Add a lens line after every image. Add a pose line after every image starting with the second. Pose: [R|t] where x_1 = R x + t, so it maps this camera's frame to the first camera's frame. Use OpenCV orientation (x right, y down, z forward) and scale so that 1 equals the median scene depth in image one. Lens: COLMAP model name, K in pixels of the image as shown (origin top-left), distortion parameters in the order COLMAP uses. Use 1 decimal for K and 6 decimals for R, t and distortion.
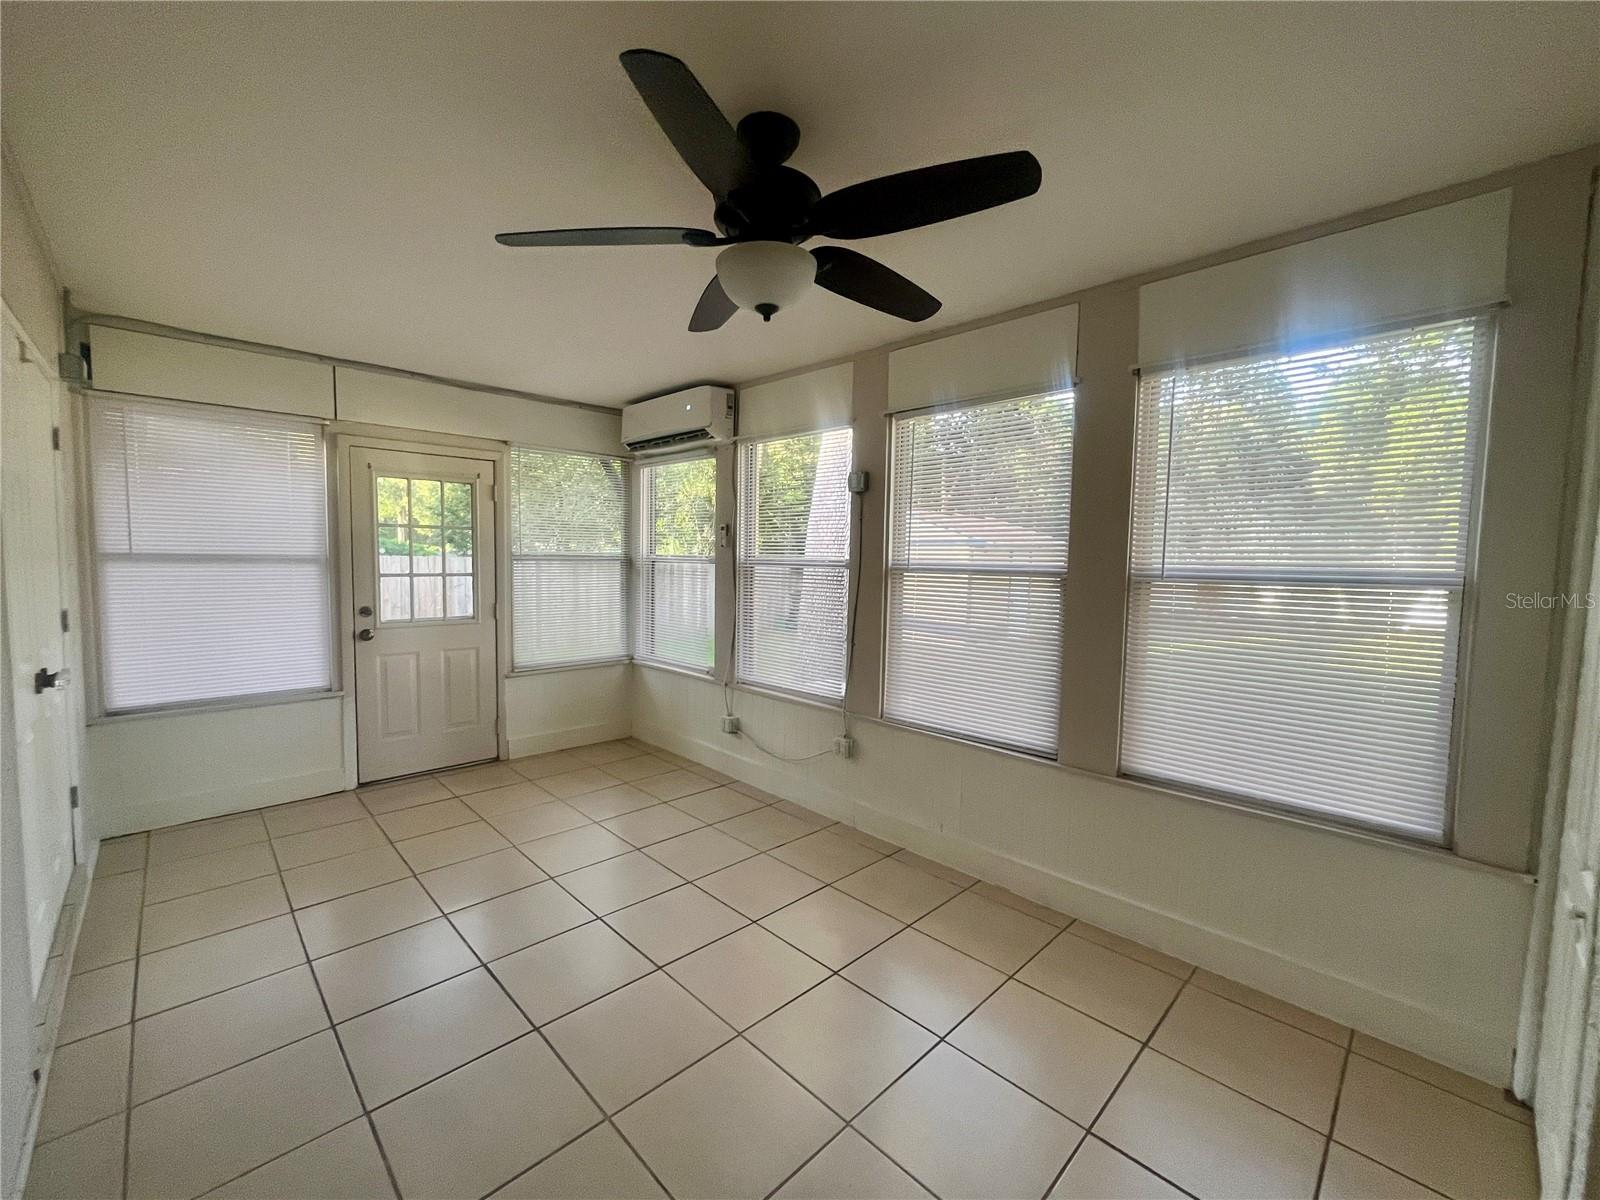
lens RADIAL K [[649.8, 0, 813.4], [0, 649.8, 602.9], [0, 0, 1]] dist [-0.008118, -0.000493]
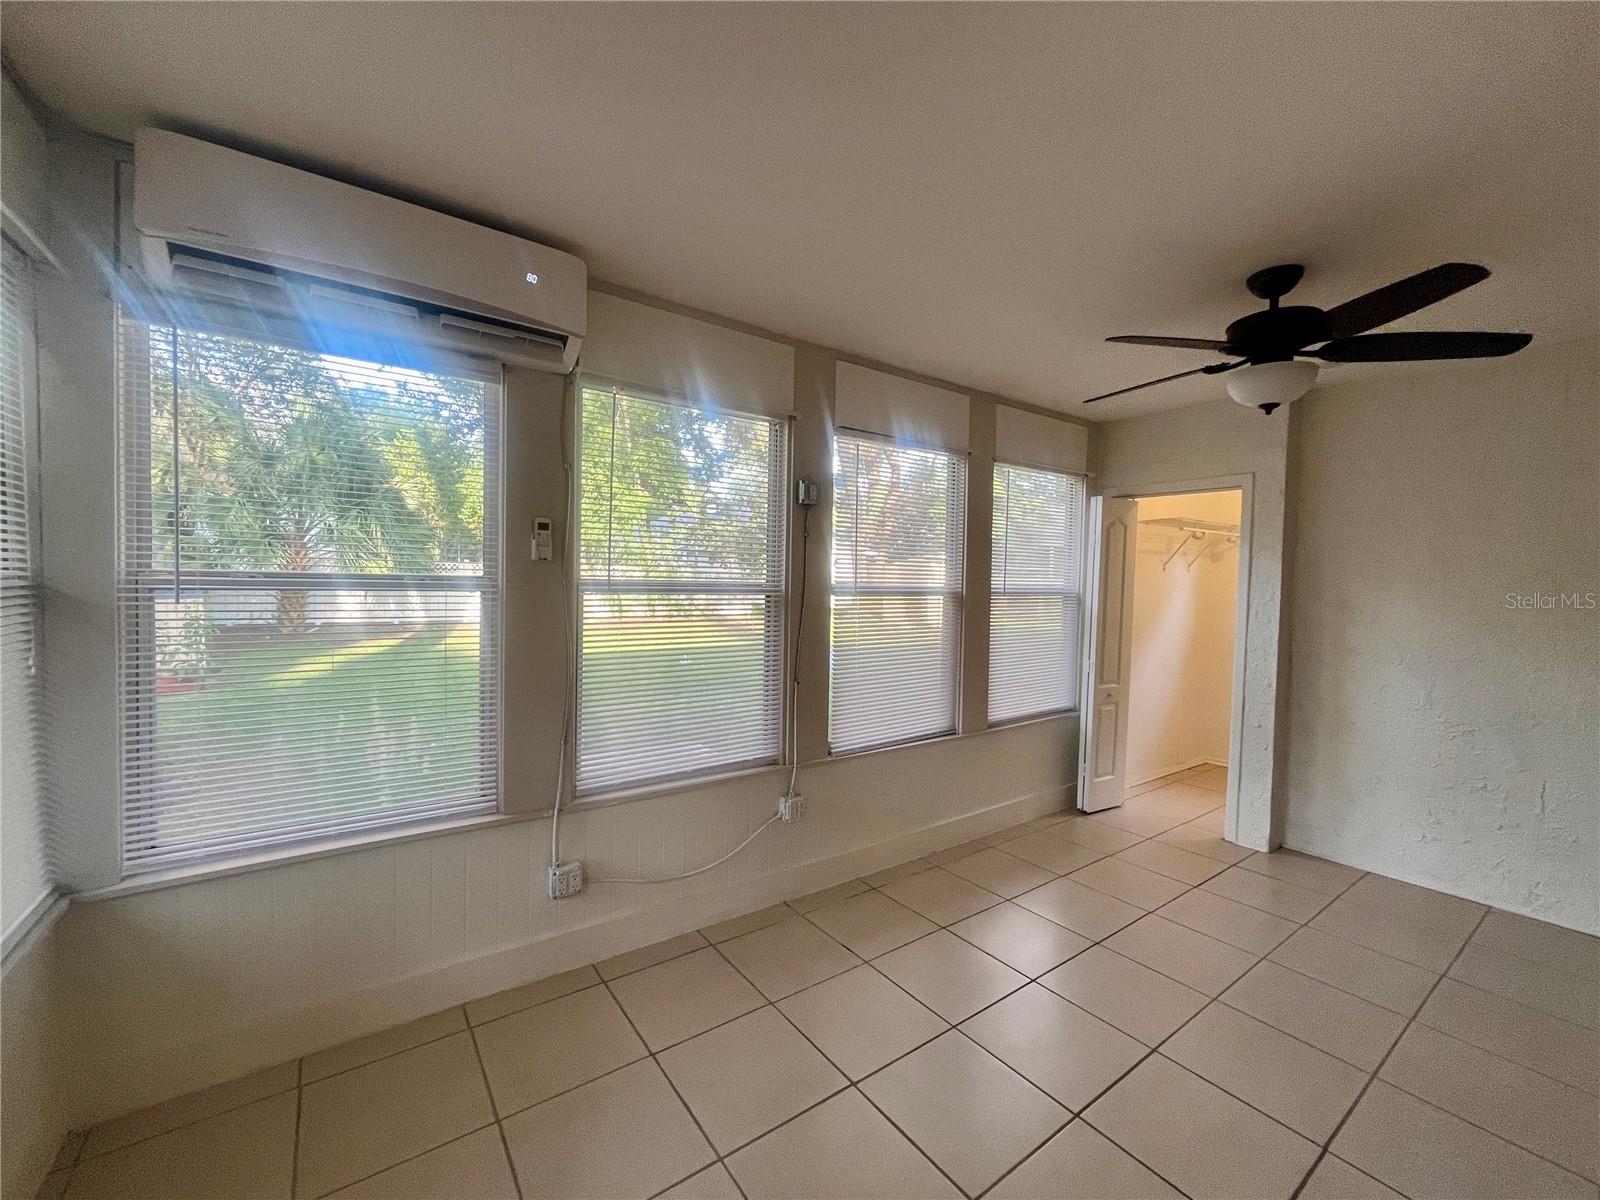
lens RADIAL K [[649.8, 0, 816.1], [0, 649.8, 603.5], [0, 0, 1]] dist [-0.008118, -0.000493]
pose [[0.149796, -0.057042, 0.987070, -0.644855], [0.050895, 0.997456, 0.049918, -0.068737], [-0.987406, 0.042759, 0.152318, 0.713348]]
